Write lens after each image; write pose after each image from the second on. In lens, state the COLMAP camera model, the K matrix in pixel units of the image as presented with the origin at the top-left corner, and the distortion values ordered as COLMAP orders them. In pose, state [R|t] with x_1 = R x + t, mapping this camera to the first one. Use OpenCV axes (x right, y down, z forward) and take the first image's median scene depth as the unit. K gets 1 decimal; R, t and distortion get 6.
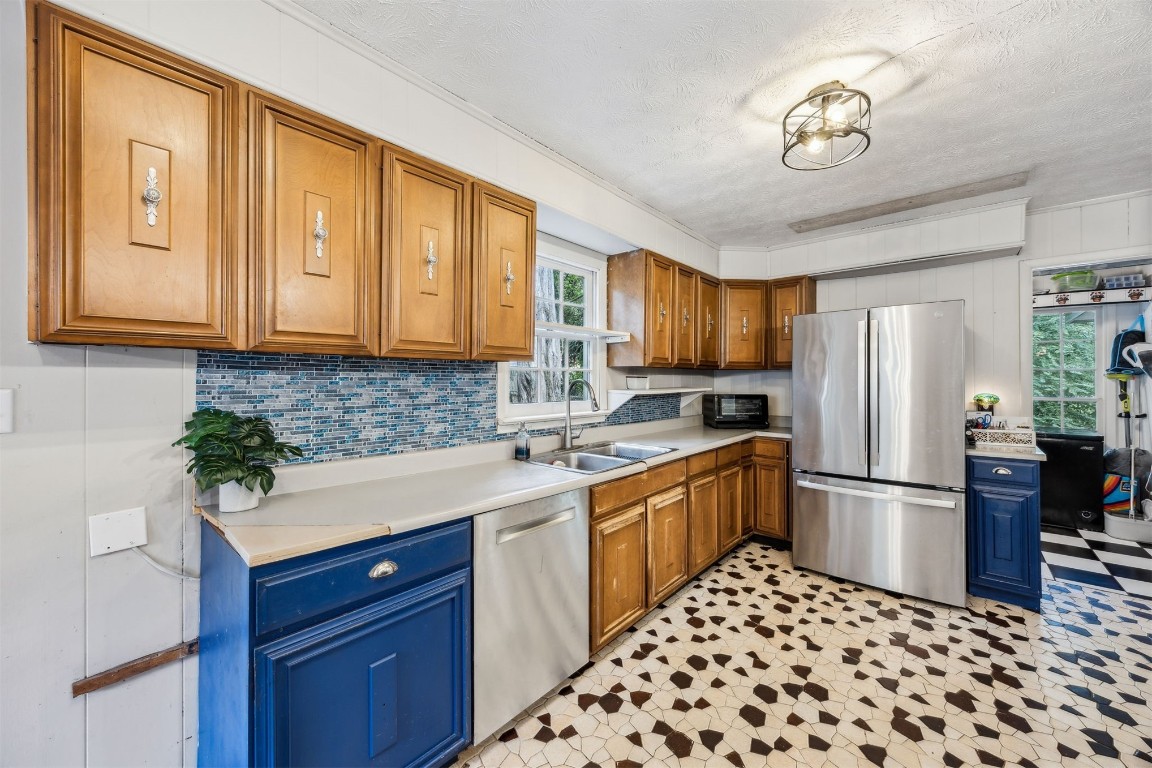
lens RADIAL K [[436.7, 0, 578.5], [0, 436.7, 381.0], [0, 0, 1]] dist [-0.002948, -0.000048]
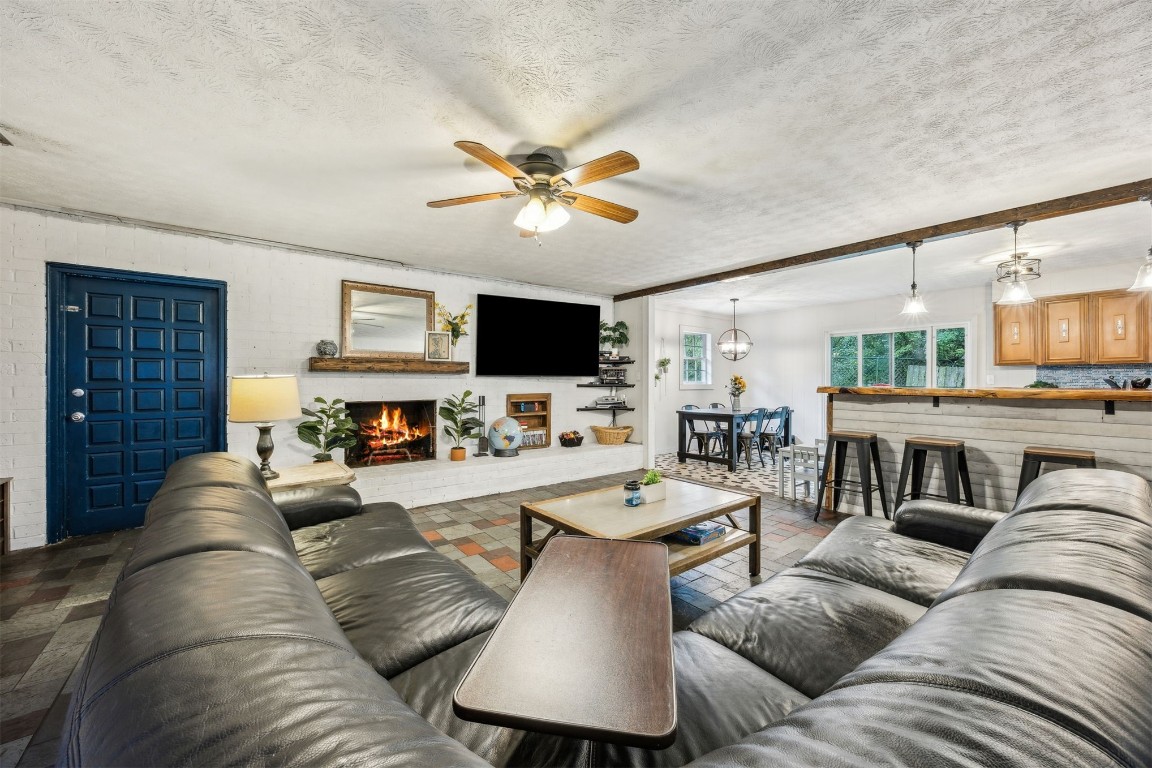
lens RADIAL K [[436.7, 0, 578.5], [0, 436.7, 381.0], [0, 0, 1]] dist [-0.002948, -0.000048]
pose [[-0.188637, -0.001279, -0.982046, 2.327302], [-0.005934, 0.999982, -0.000163, 0.061691], [0.982029, 0.005797, -0.188641, -1.412787]]
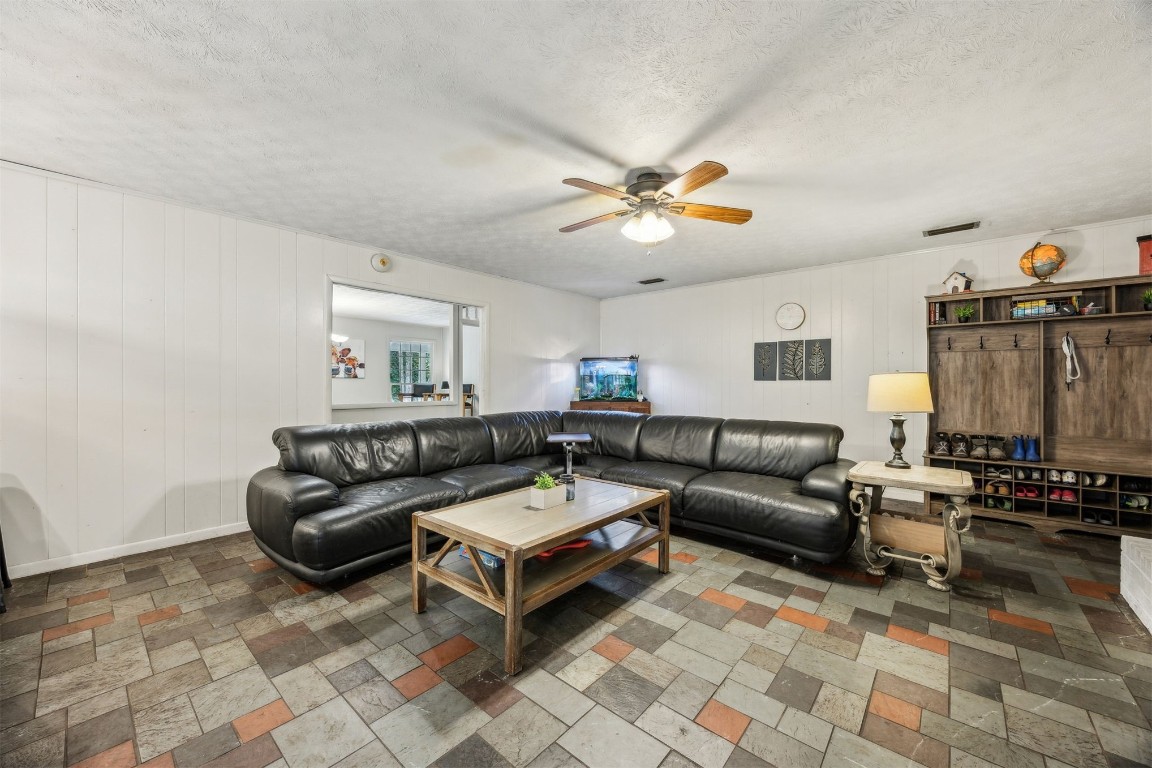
lens RADIAL K [[436.7, 0, 578.5], [0, 436.7, 381.0], [0, 0, 1]] dist [-0.002948, -0.000048]
pose [[-0.012470, 0.003585, 0.999916, -0.113797], [0.000007, 0.999994, -0.003585, 0.081987], [-0.999922, -0.000038, -0.012470, -1.513422]]
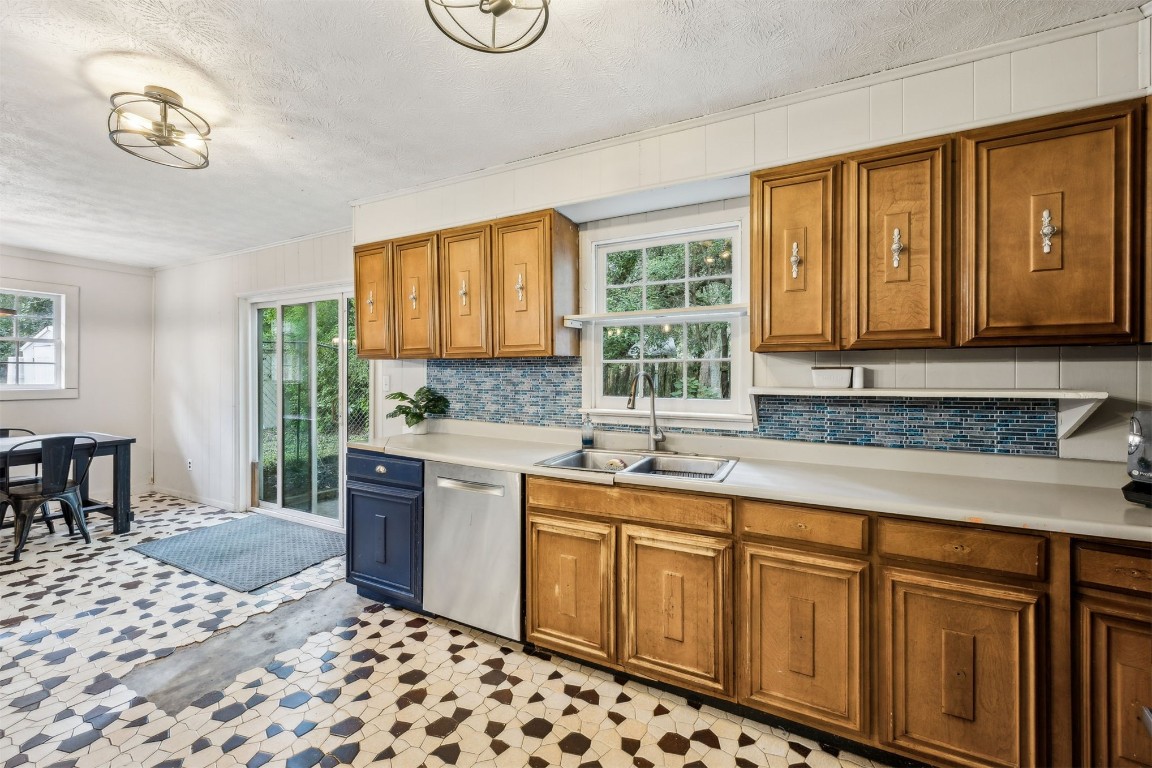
lens RADIAL K [[455.2, 0, 585.0], [0, 455.2, 378.2], [0, 0, 1]] dist [0.001262, 0.000131]
pose [[0.250627, 0.003020, -0.968079, 1.024891], [-0.005869, 0.999981, 0.001600, 0.010670], [0.968066, 0.005280, 0.250641, 0.803701]]
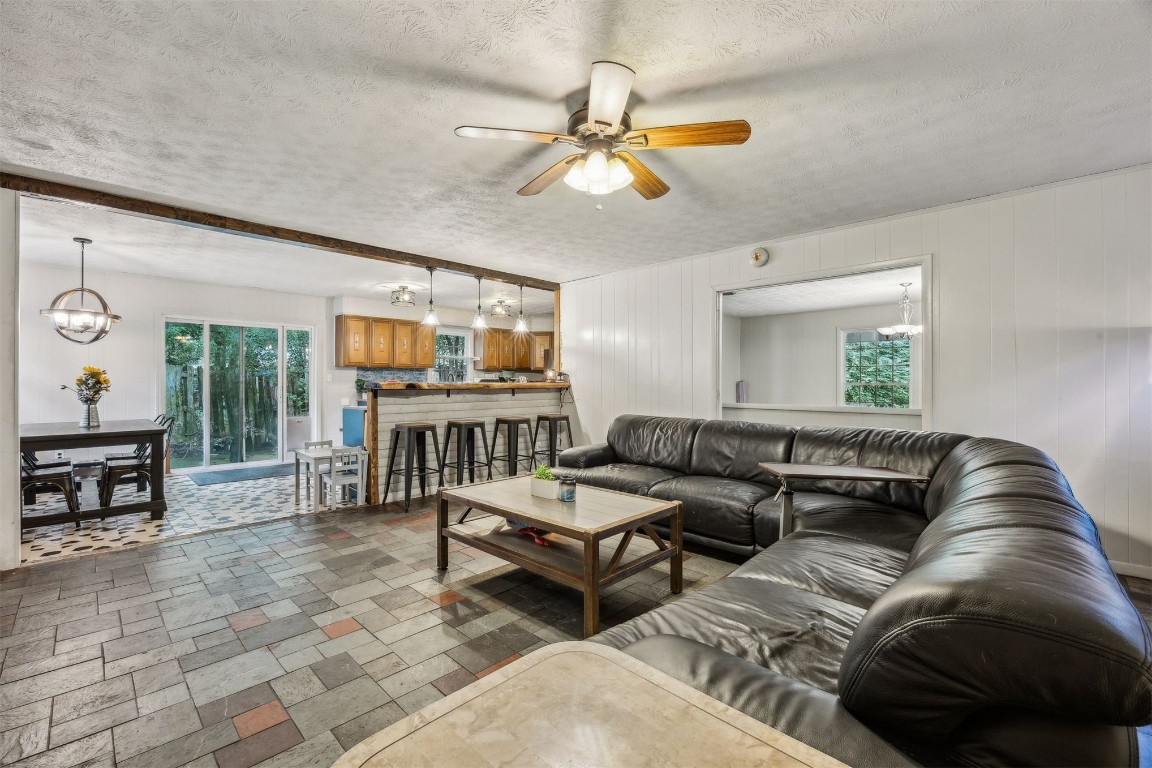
lens RADIAL K [[493.4, 0, 576.0], [0, 493.4, 384.0], [0, 0, 1]] dist [-0.030027, -0.000023]
pose [[0.998707, -0.003140, -0.050747, 1.207834], [0.003016, 0.999992, -0.002531, 0.093053], [0.050754, 0.002375, 0.998708, -2.849469]]
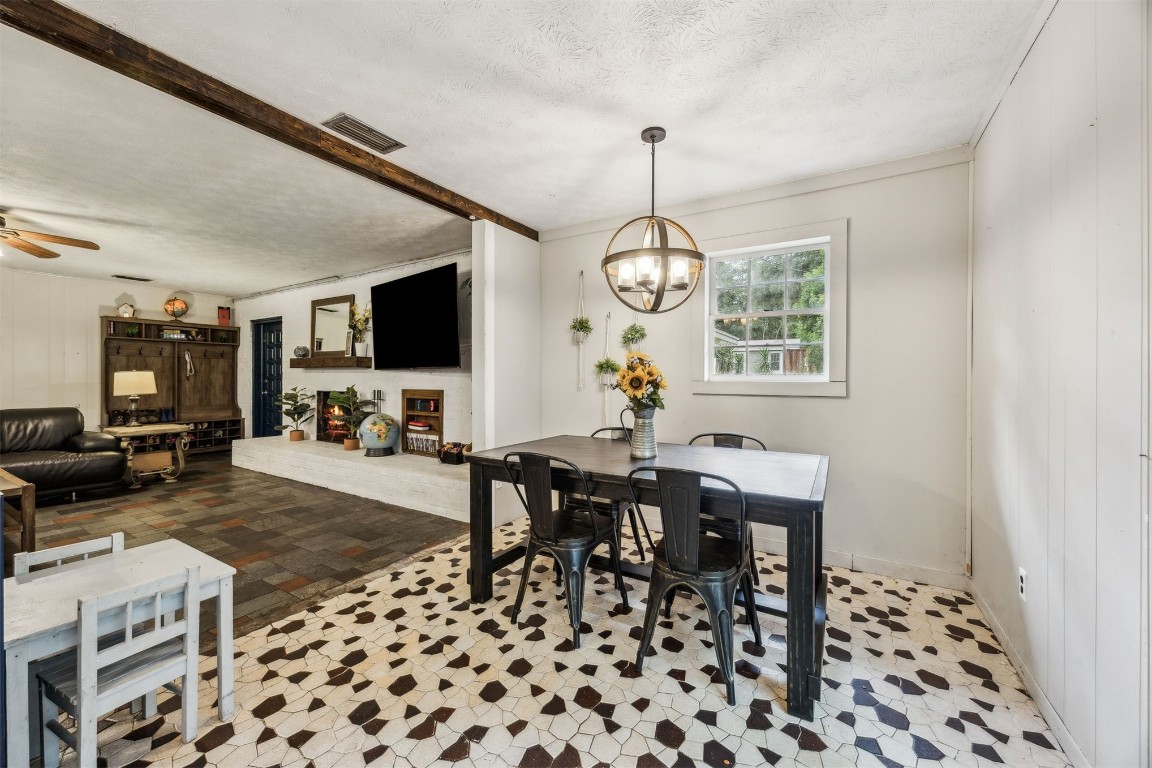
lens RADIAL K [[436.7, 0, 578.5], [0, 436.7, 381.0], [0, 0, 1]] dist [-0.002948, -0.000048]
pose [[-0.984230, -0.002532, -0.176873, -0.657122], [-0.004479, 0.999934, 0.010610, 0.068808], [0.176835, 0.011235, -0.984176, 0.158002]]
